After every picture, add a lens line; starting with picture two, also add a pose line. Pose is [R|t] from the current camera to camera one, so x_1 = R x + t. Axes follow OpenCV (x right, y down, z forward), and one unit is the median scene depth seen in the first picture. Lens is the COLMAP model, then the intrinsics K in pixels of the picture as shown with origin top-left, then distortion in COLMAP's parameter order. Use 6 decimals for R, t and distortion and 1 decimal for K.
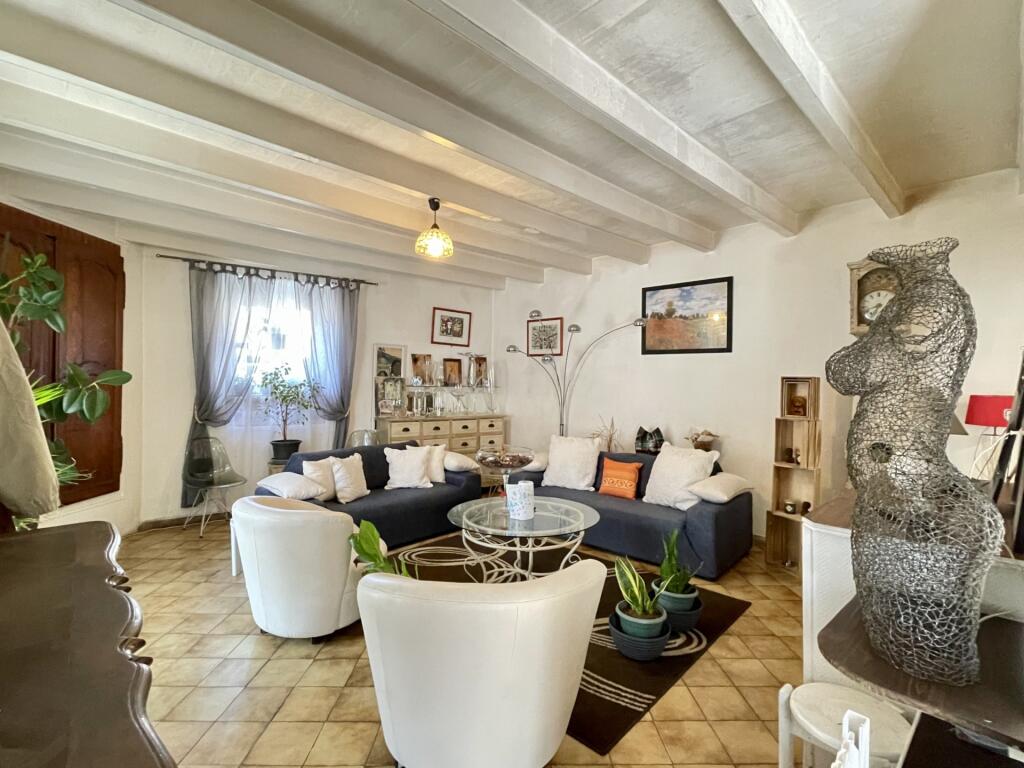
lens RADIAL K [[479.9, 0, 511.7], [0, 479.9, 381.9], [0, 0, 1]] dist [-0.026778, 0.000419]
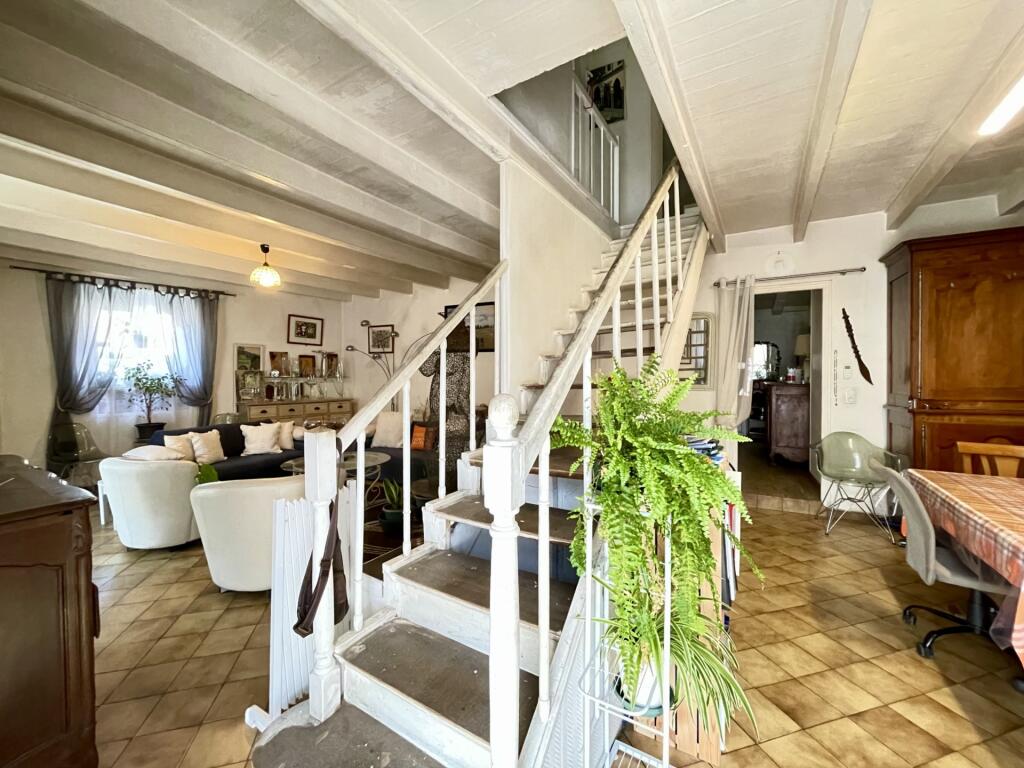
lens RADIAL K [[410.8, 0, 514.2], [0, 410.8, 383.7], [0, 0, 1]] dist [-0.012445, -0.001272]
pose [[0.962112, -0.018366, 0.272037, 0.133964], [0.010958, 0.999527, 0.028725, 0.001880], [-0.272436, -0.024655, 0.961858, -0.238700]]
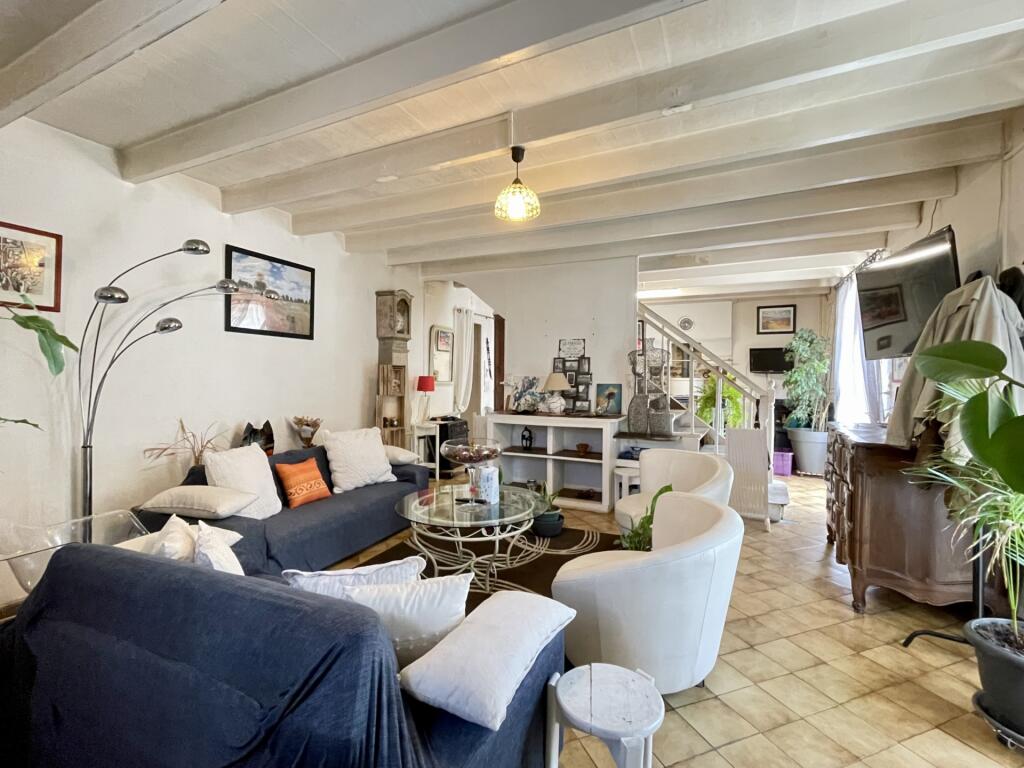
lens RADIAL K [[479.9, 0, 511.7], [0, 479.9, 379.3], [0, 0, 1]] dist [-0.026778, 0.000419]
pose [[-0.348286, -0.021923, 0.937132, -0.321644], [-0.017829, 0.999701, 0.016761, 0.000170], [-0.937219, -0.010870, -0.348573, 0.441683]]
